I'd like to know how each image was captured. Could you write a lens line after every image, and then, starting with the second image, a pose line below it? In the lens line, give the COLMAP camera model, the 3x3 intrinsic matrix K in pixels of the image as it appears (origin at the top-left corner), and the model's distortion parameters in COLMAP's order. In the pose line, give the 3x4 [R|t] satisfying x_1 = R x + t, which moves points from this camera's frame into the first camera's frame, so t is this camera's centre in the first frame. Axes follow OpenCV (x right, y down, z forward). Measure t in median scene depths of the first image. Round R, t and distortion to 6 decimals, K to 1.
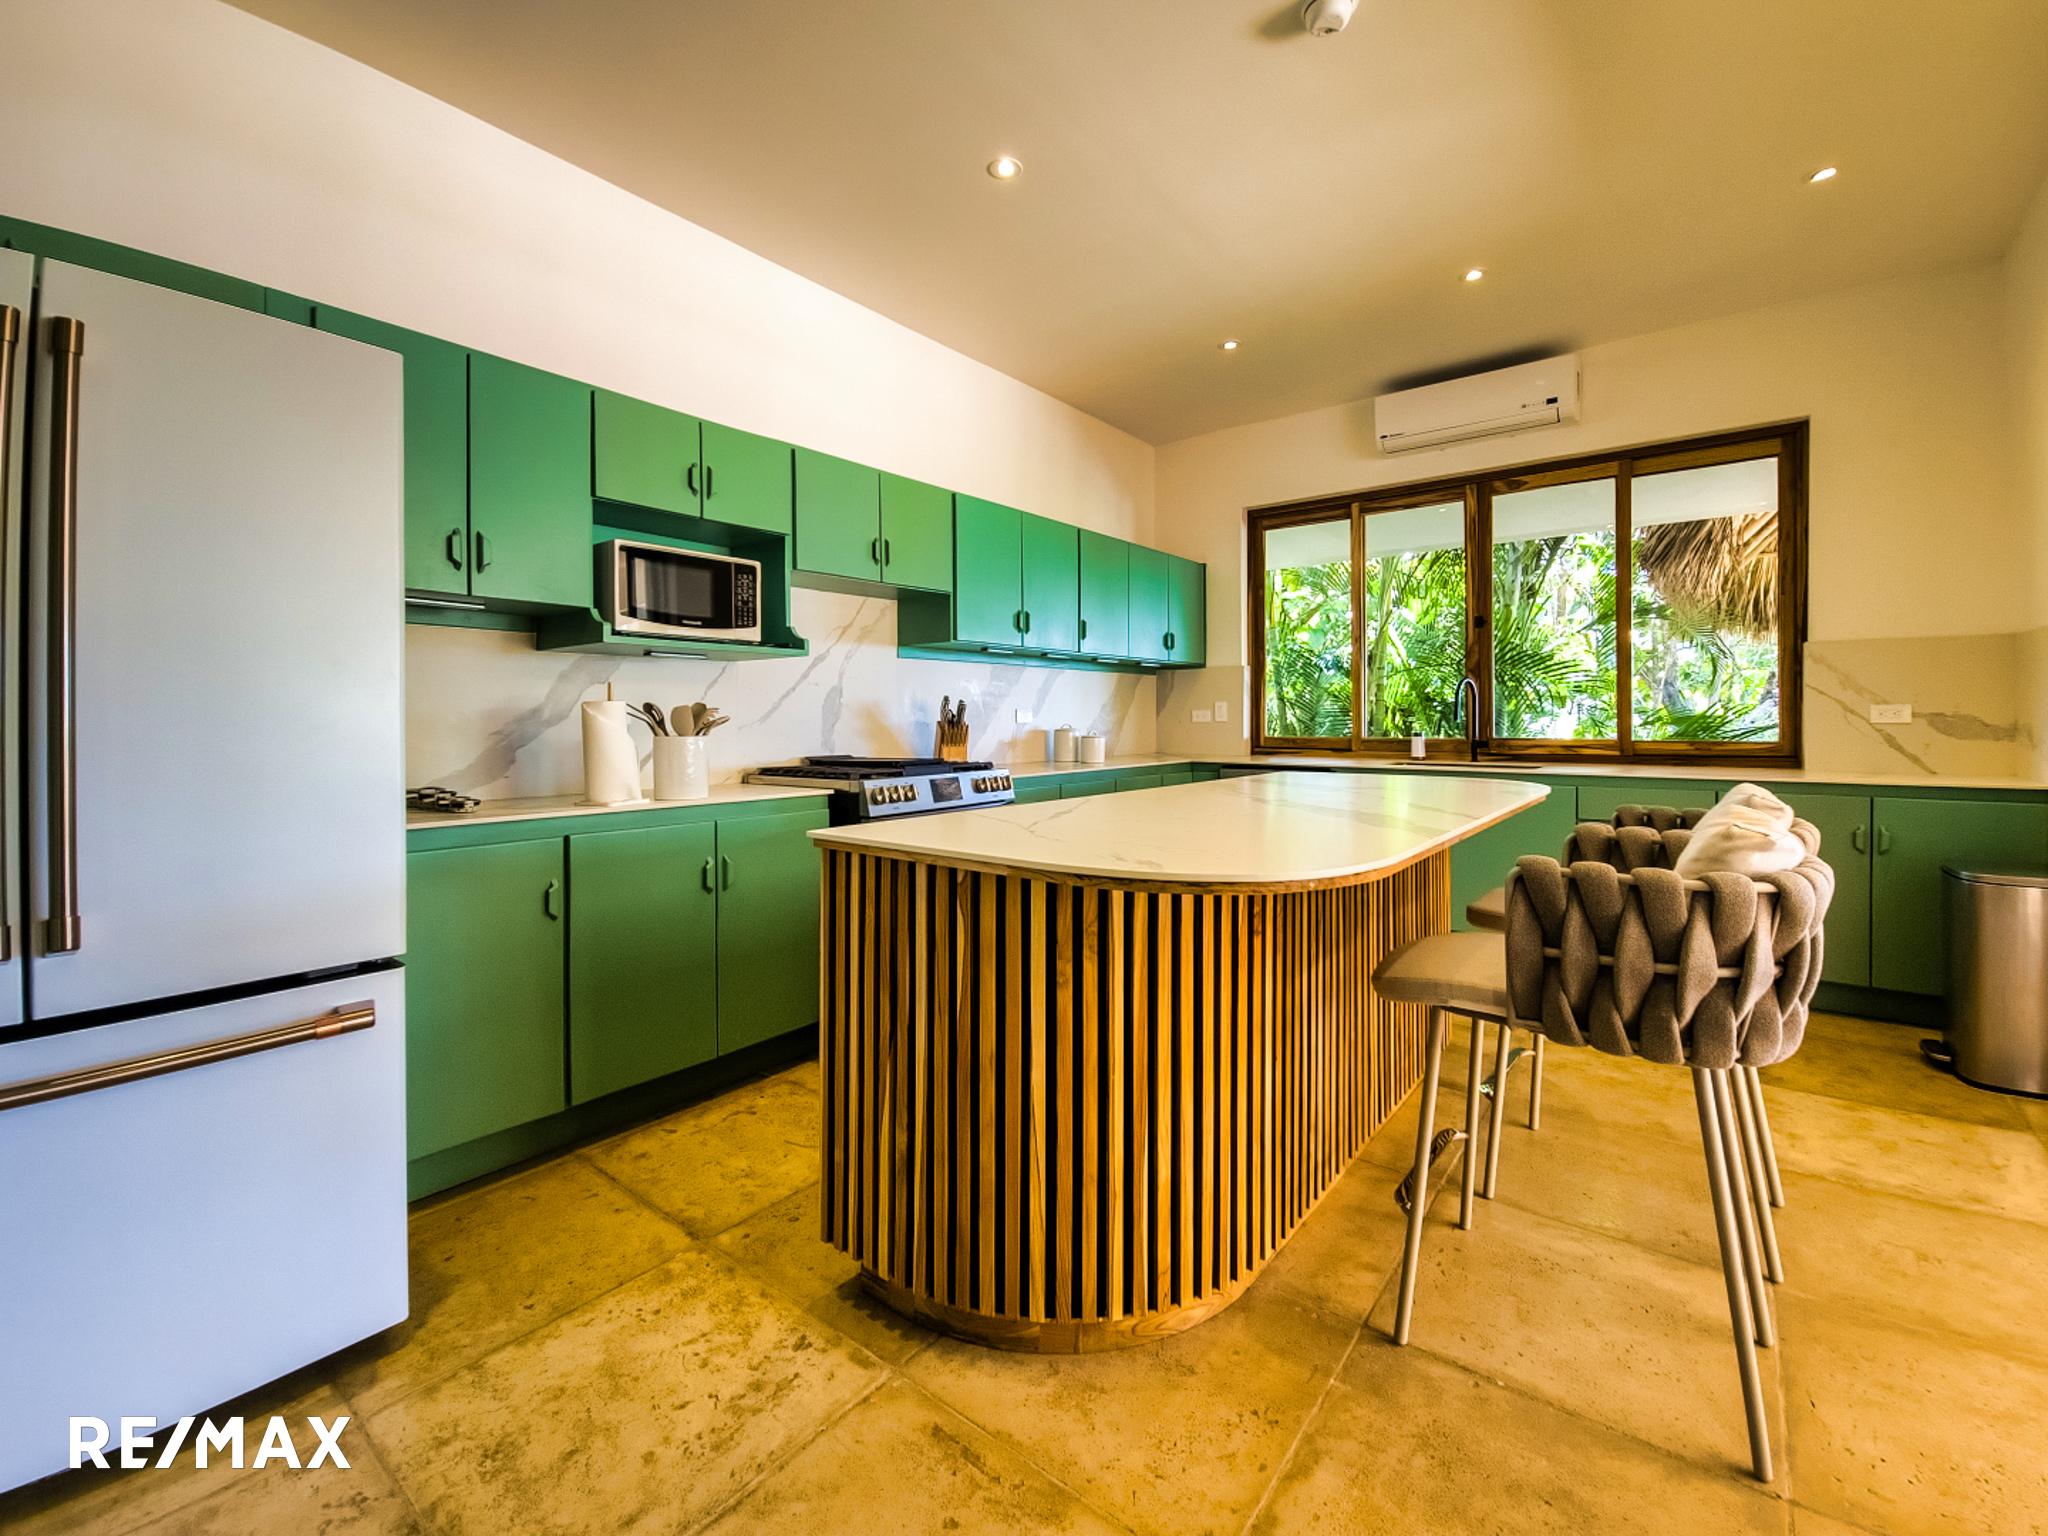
lens RADIAL K [[860.2, 0, 1018.8], [0, 860.2, 763.9], [0, 0, 1]] dist [0.001457, -0.011675]
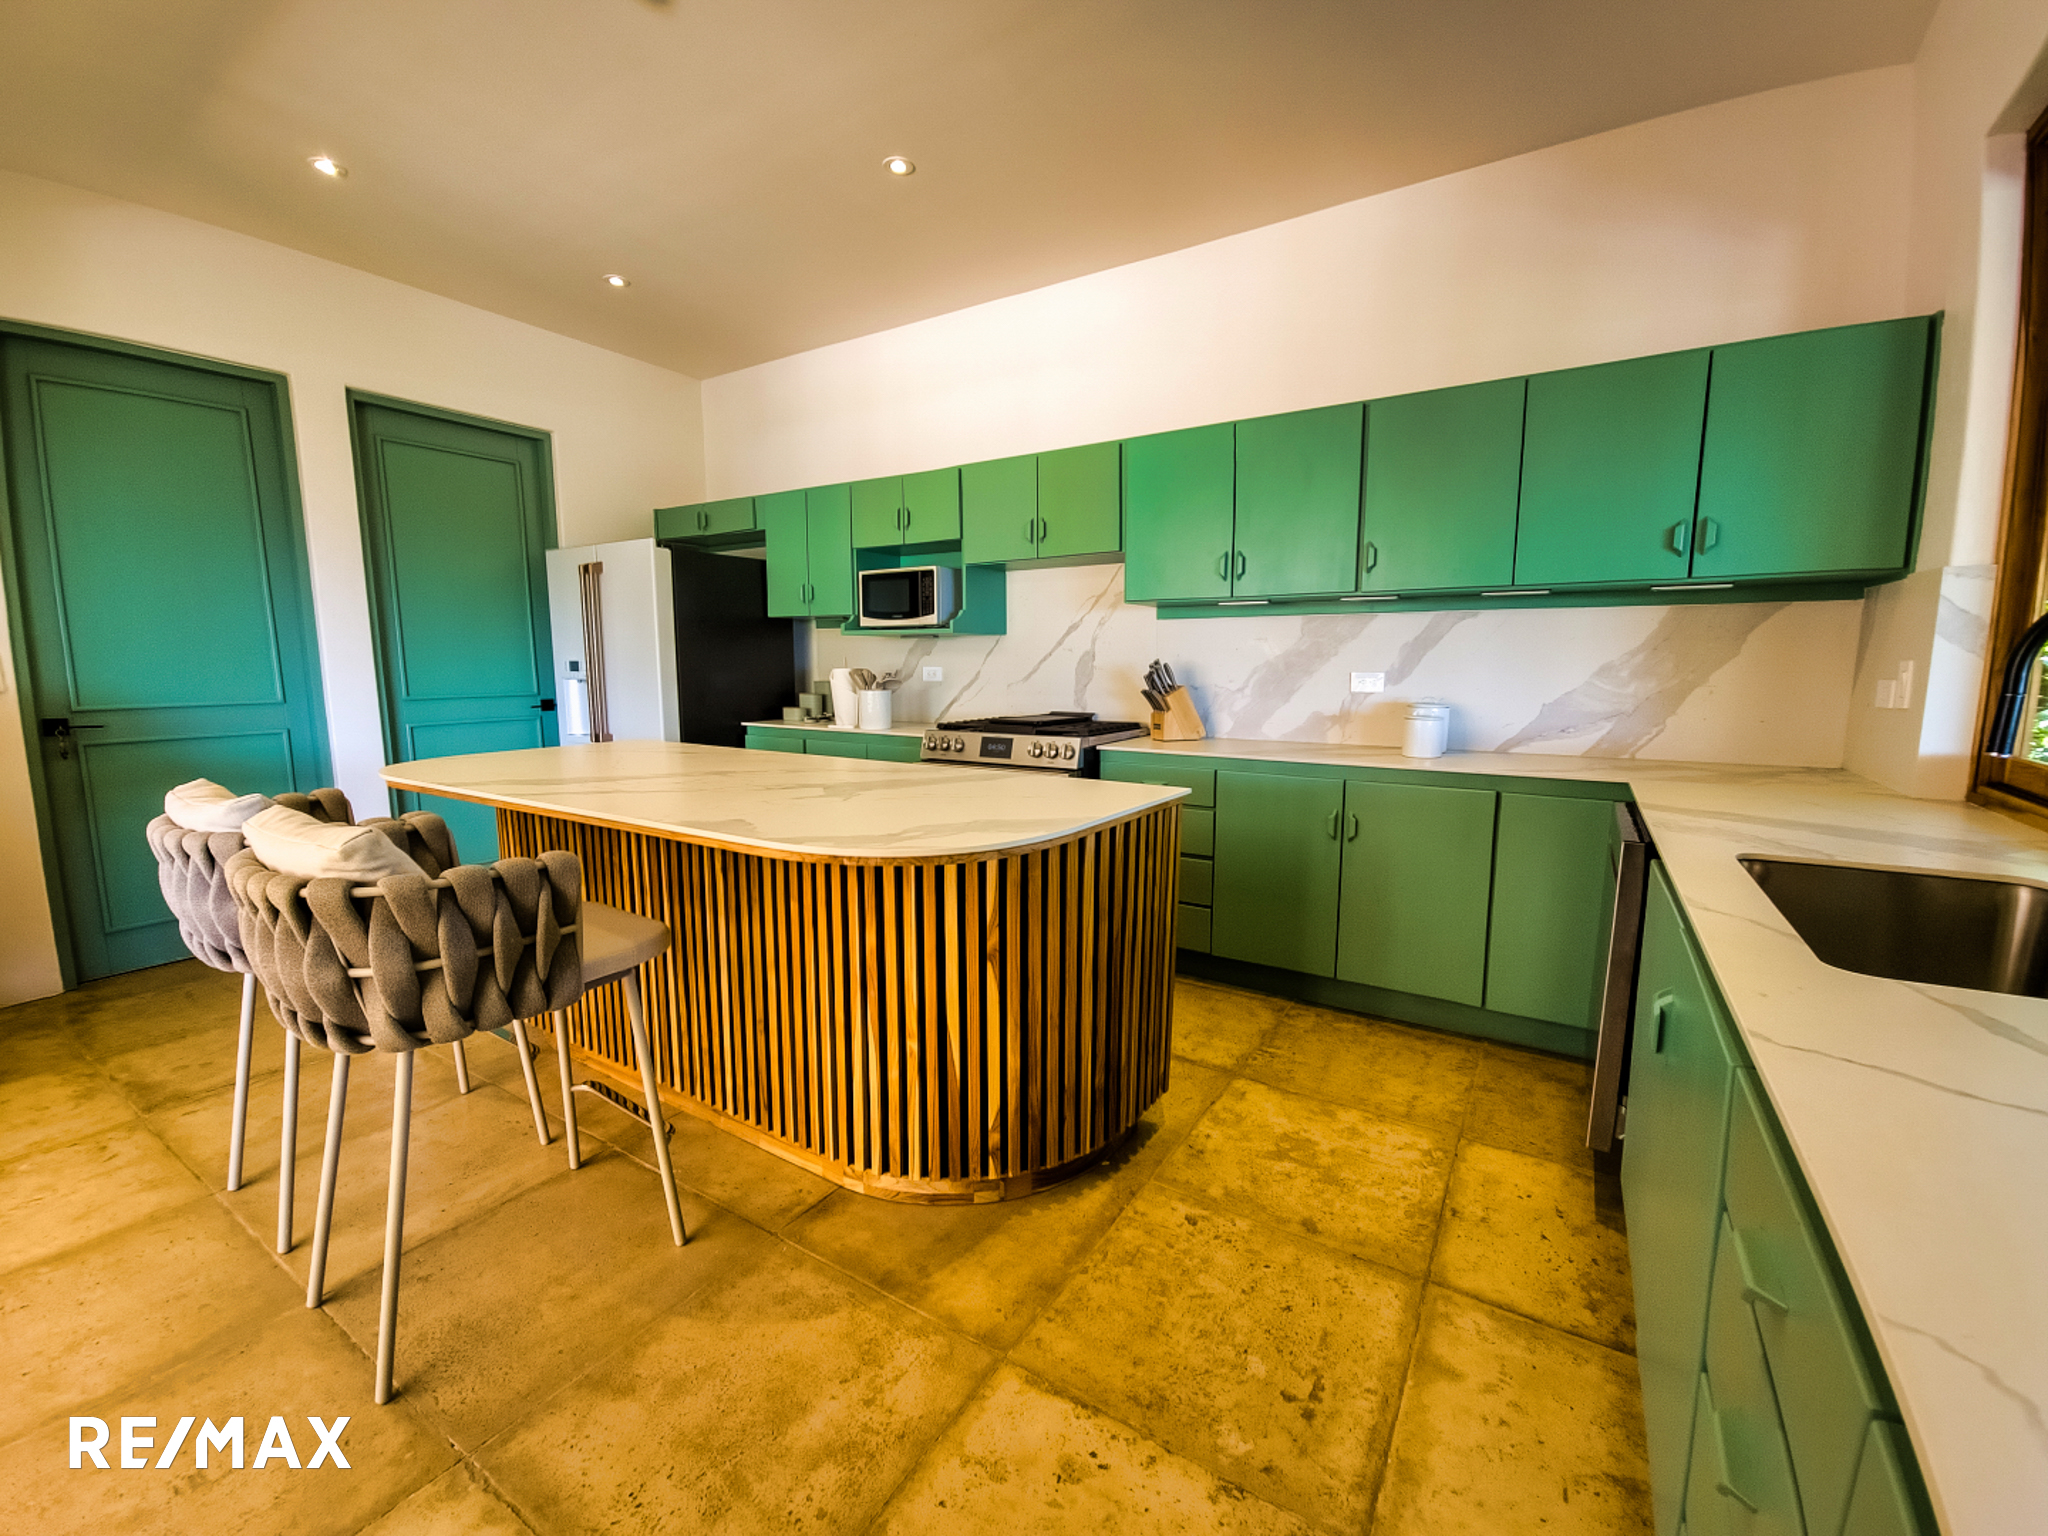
lens RADIAL K [[860.2, 0, 1018.8], [0, 860.2, 763.9], [0, 0, 1]] dist [0.001457, -0.011675]
pose [[0.096986, 0.121053, -0.987897, 1.000395], [-0.055909, 0.991671, 0.116027, -0.078123], [0.993714, 0.043979, 0.102946, 0.904164]]
